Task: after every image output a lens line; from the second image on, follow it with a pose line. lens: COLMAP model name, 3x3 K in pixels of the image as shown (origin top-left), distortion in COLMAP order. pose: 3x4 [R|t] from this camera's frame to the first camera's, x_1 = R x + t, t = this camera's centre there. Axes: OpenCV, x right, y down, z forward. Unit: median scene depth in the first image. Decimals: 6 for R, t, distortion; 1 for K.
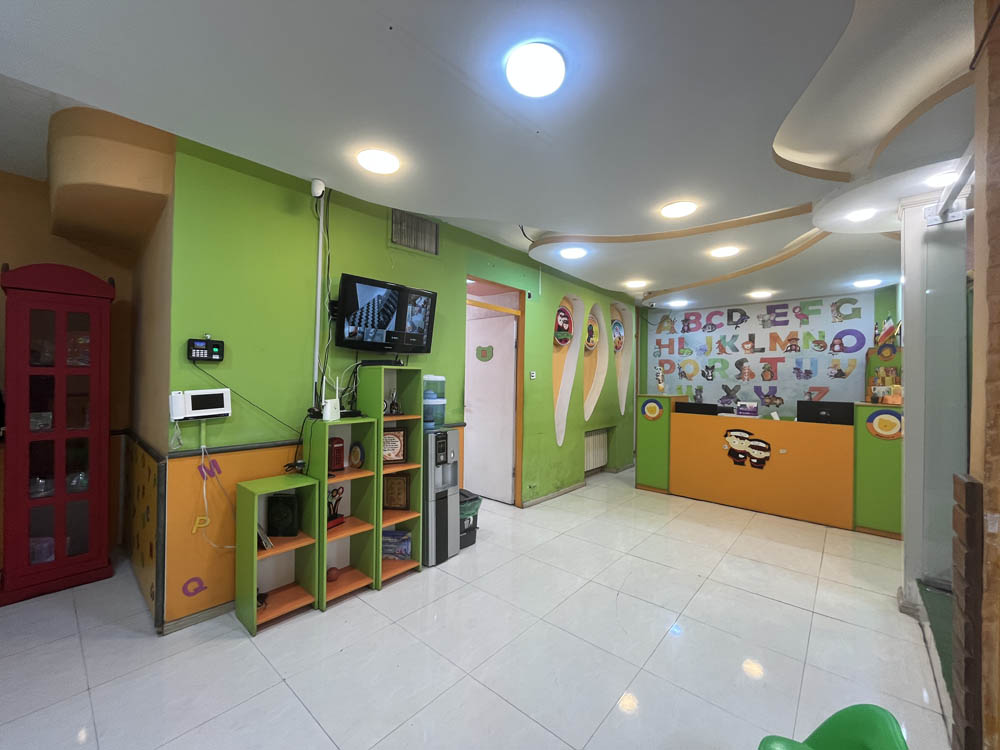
lens RADIAL K [[402.4, 0, 497.0], [0, 402.4, 373.3], [0, 0, 1]] dist [-0.010938, -0.000145]
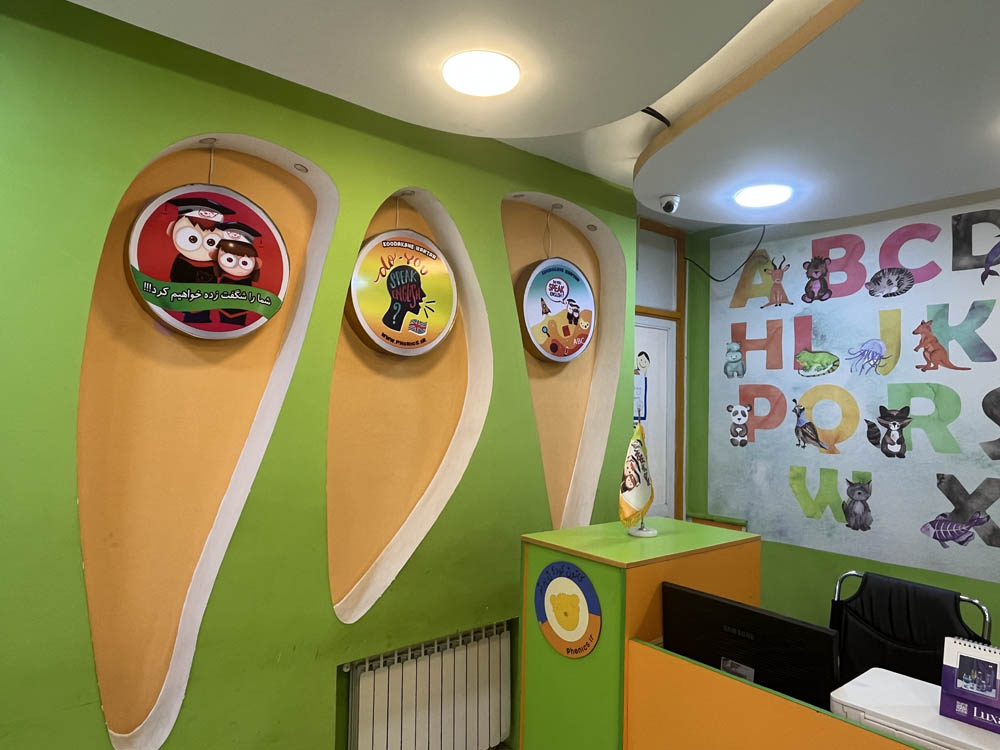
lens RADIAL K [[650.6, 0, 502.4], [0, 650.6, 376.5], [0, 0, 1]] dist [-0.004450, 0.000747]
pose [[0.989198, 0.001653, -0.146574, 0.310457], [-0.006145, 0.999525, -0.030202, -0.025342], [0.146454, 0.030777, 0.988739, 0.473402]]
